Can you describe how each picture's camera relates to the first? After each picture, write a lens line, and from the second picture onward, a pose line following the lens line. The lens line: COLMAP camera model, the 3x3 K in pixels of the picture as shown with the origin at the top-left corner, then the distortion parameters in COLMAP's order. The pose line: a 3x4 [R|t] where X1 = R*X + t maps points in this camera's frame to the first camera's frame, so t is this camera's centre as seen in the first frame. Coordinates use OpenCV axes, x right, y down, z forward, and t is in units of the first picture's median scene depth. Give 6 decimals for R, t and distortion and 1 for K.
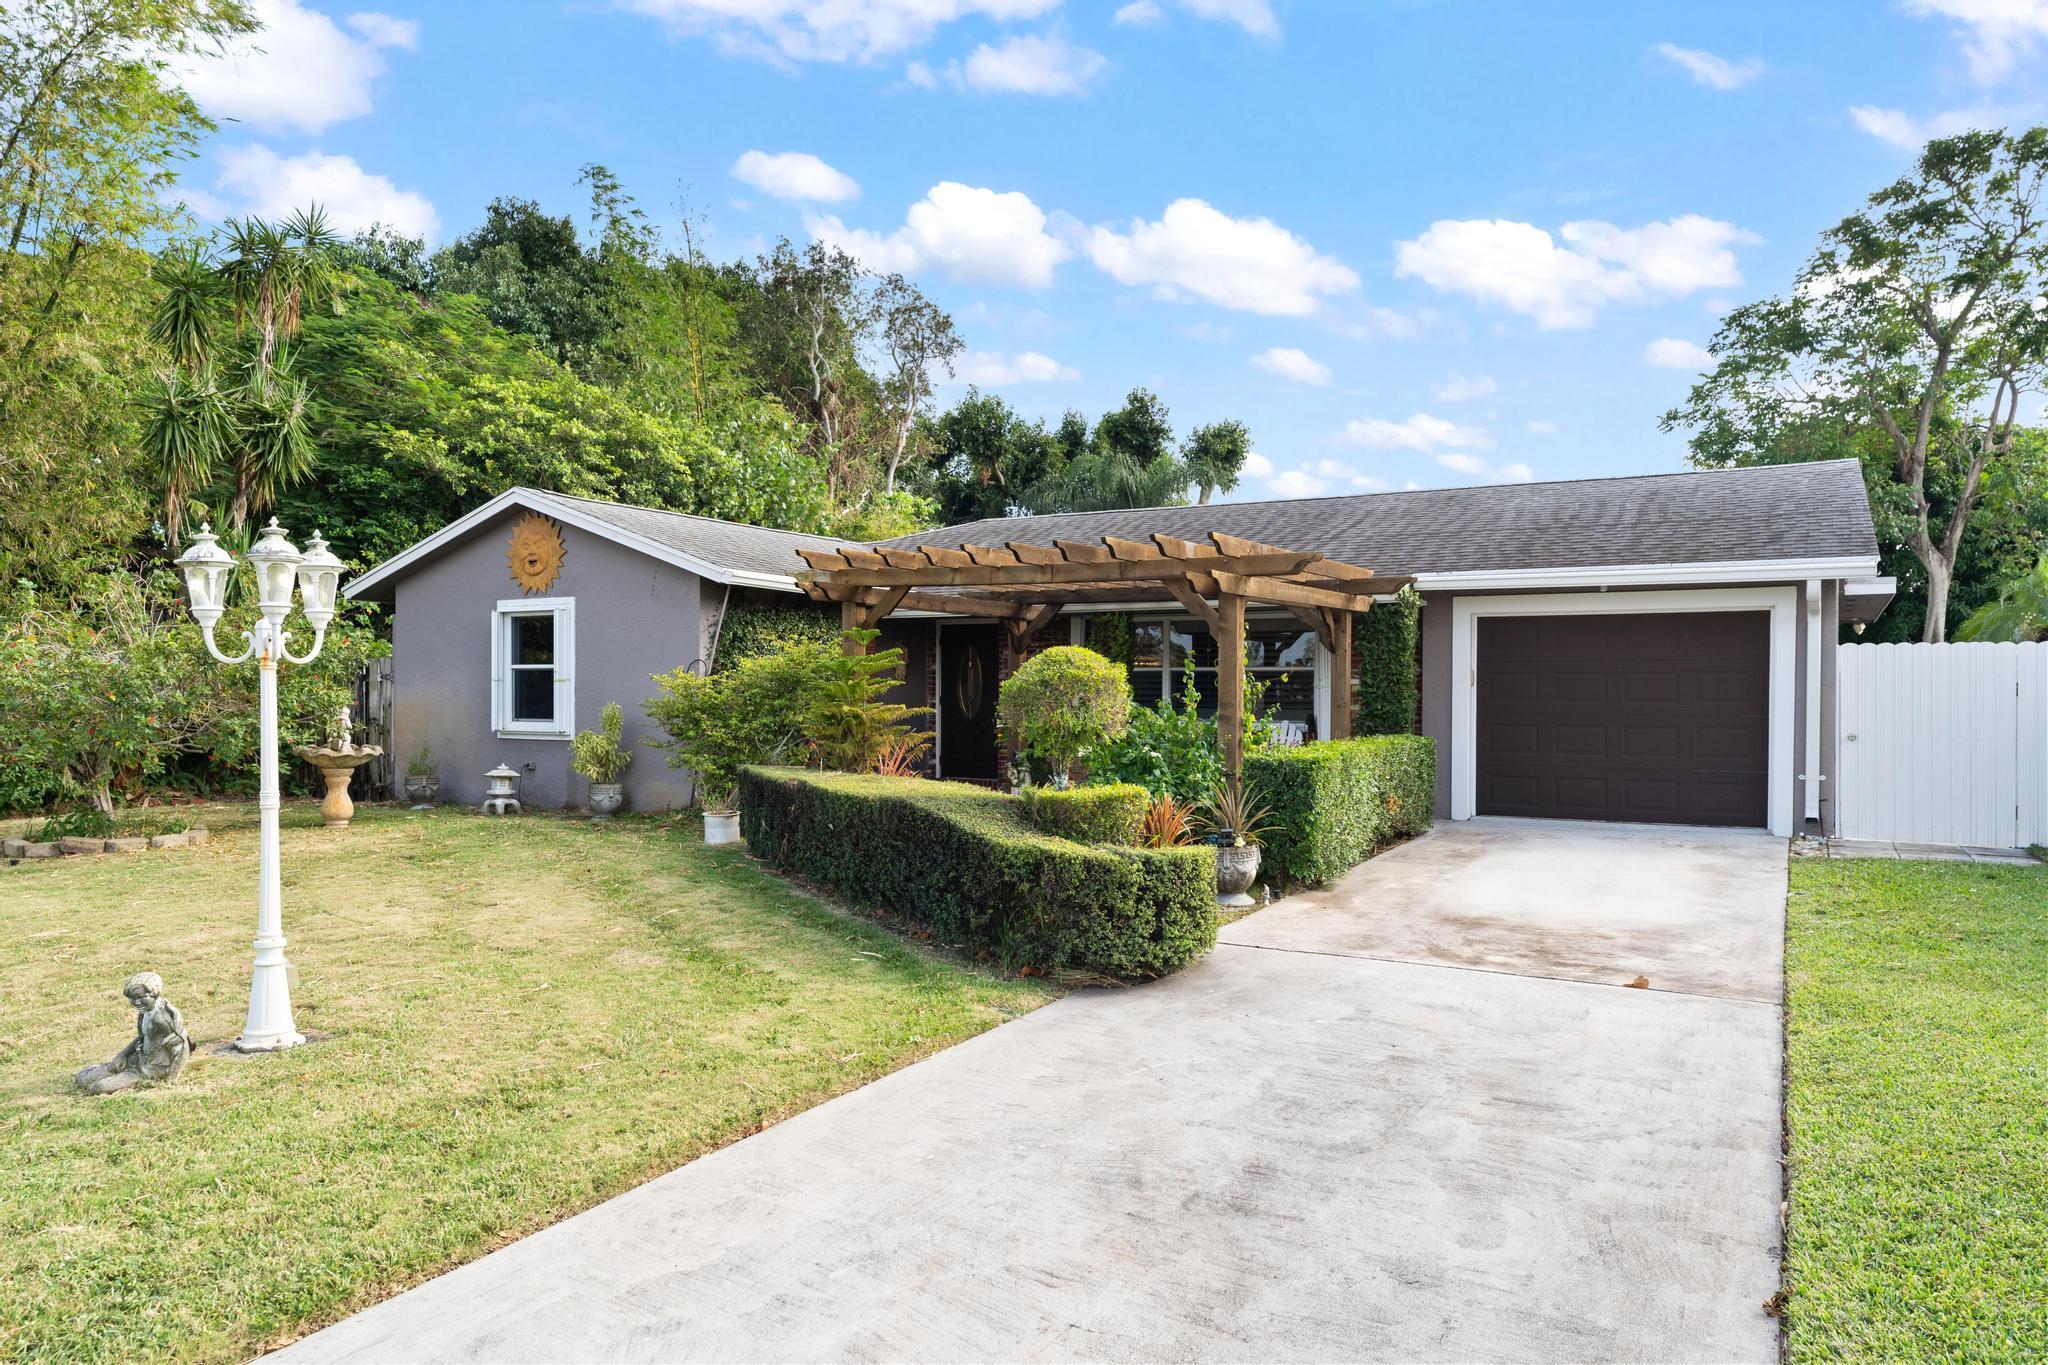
lens RADIAL K [[1336.7, 0, 1027.4], [0, 1336.7, 688.5], [0, 0, 1]] dist [-0.001767, 0.001612]
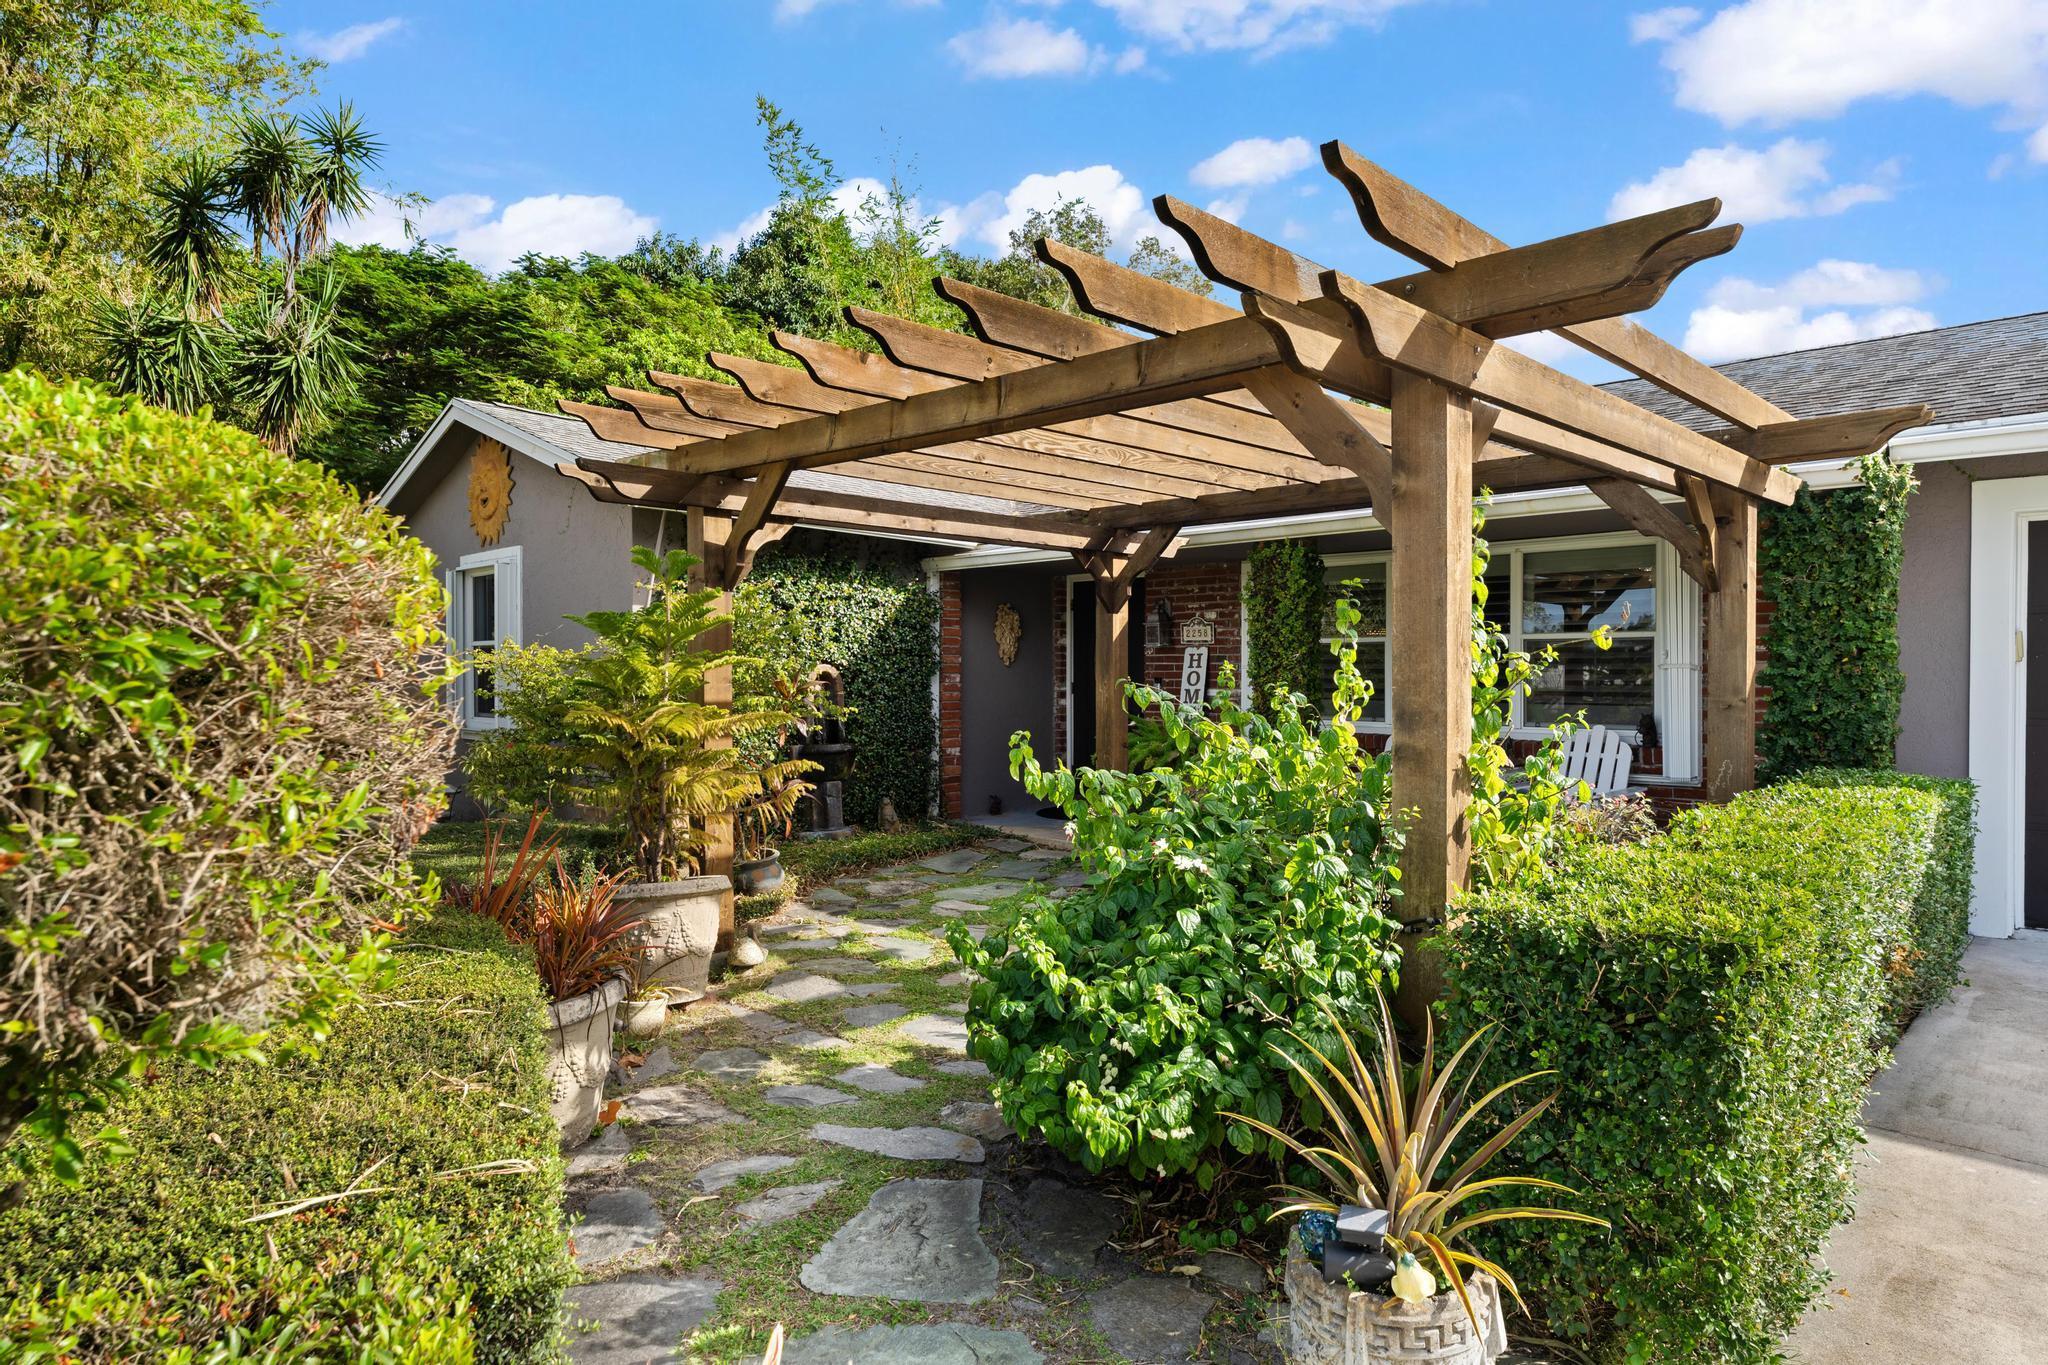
lens RADIAL K [[1171.7, 0, 1024.0], [0, 1171.7, 682.5], [0, 0, 1]] dist [-0.002040, -0.000643]
pose [[0.965841, -0.000058, -0.259136, 0.085499], [0.002512, 0.999955, 0.009139, 0.000397], [0.259124, -0.009478, 0.965798, 0.453050]]
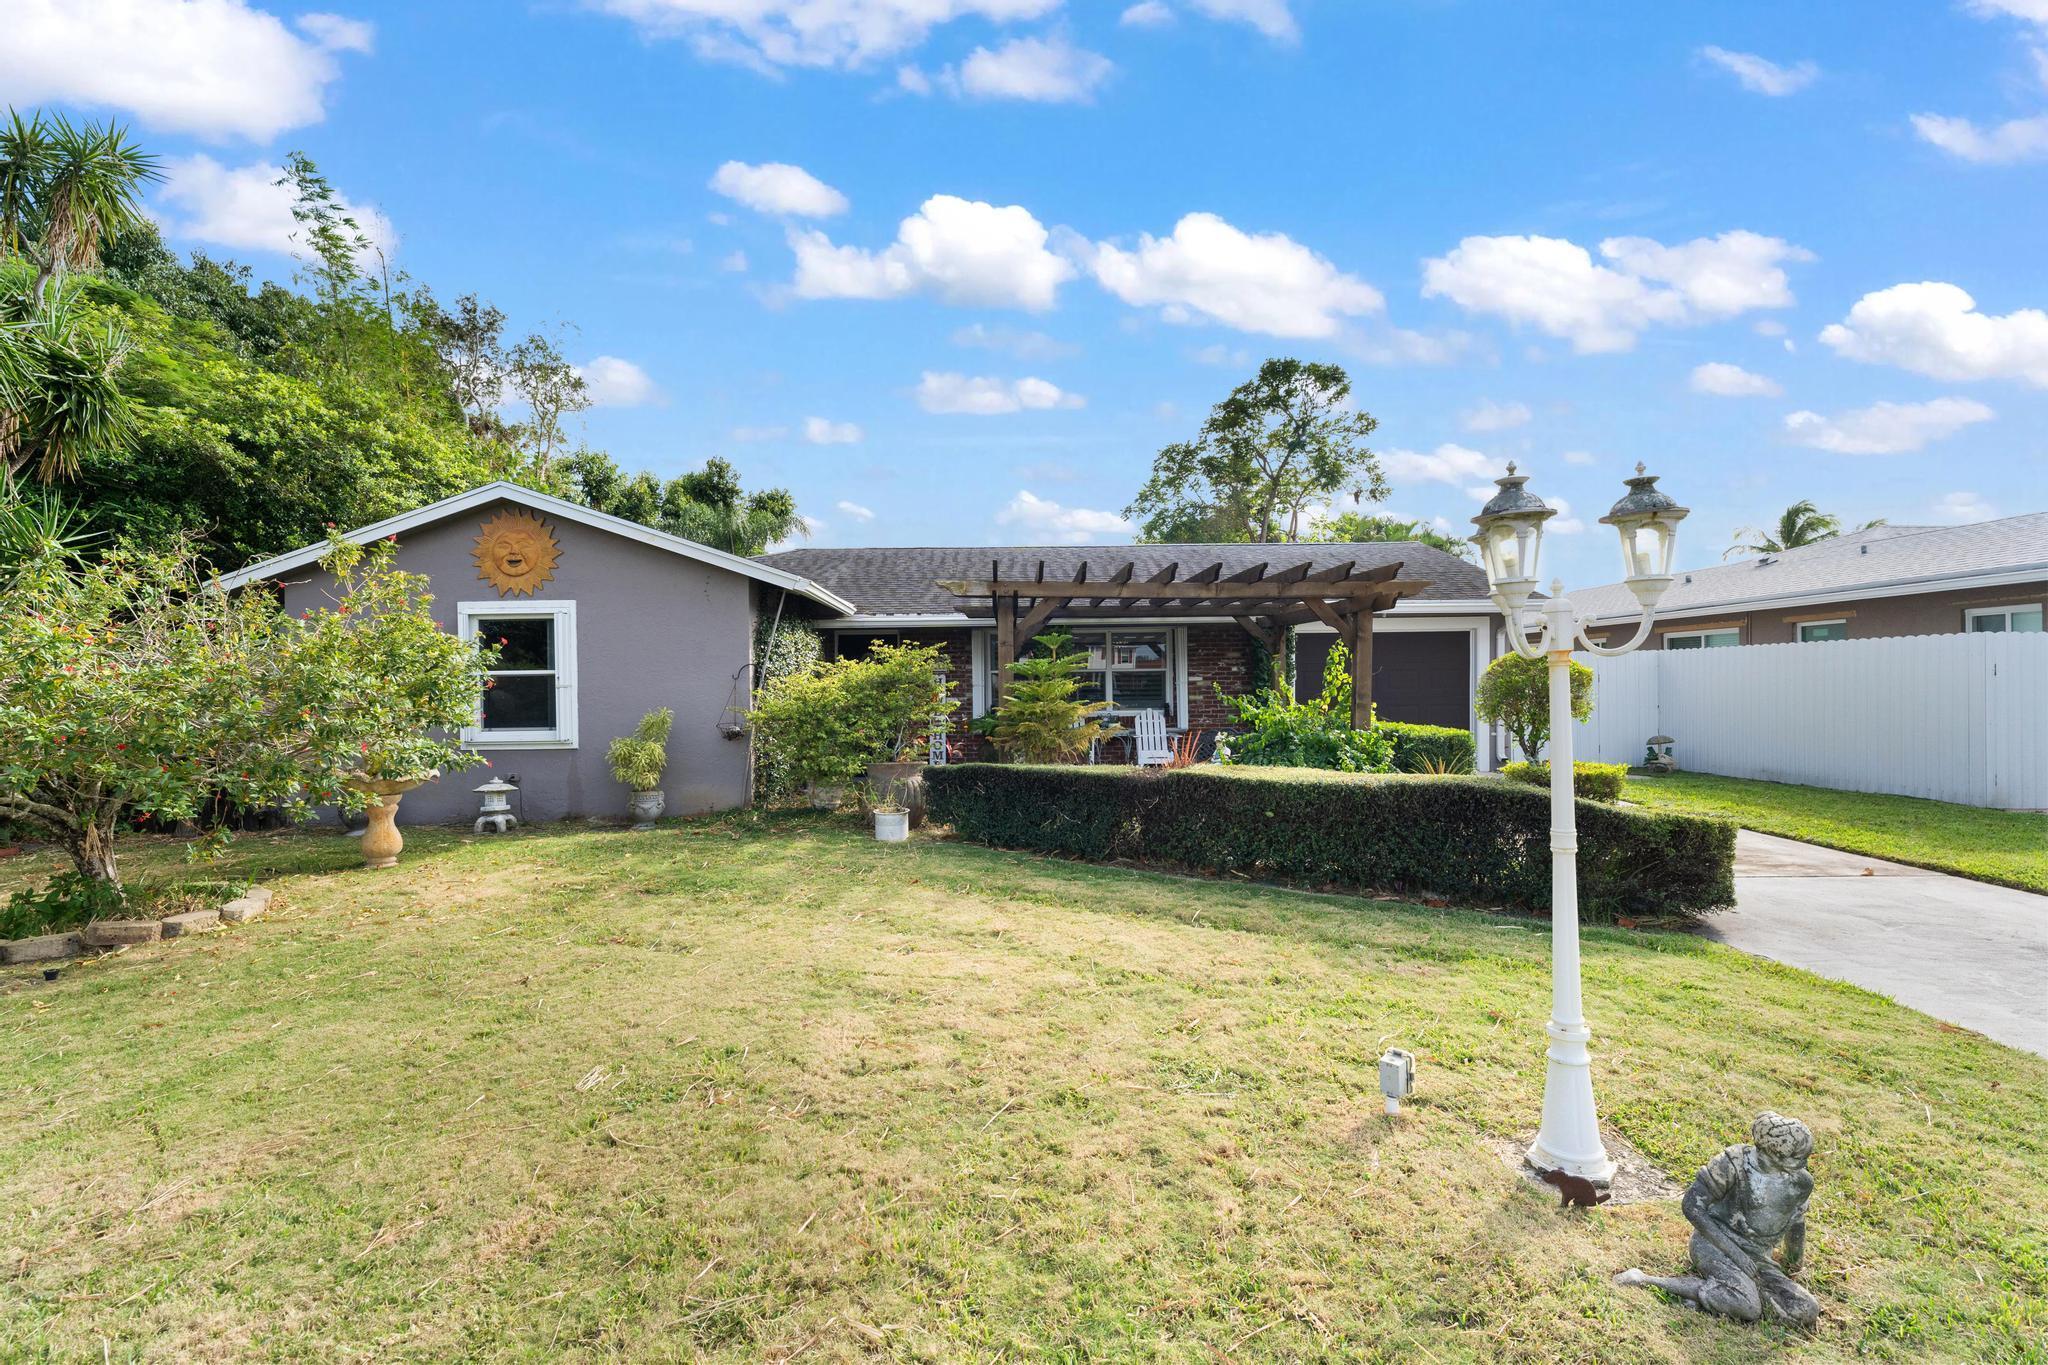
lens RADIAL K [[933.0, 0, 1024.0], [0, 933.0, 682.5], [0, 0, 1]] dist [0.000829, -0.000113]
pose [[0.866032, -0.013335, 0.499811, -0.390145], [0.015996, 0.999872, -0.001040, -0.002918], [-0.499732, 0.008895, 0.866134, 0.249525]]
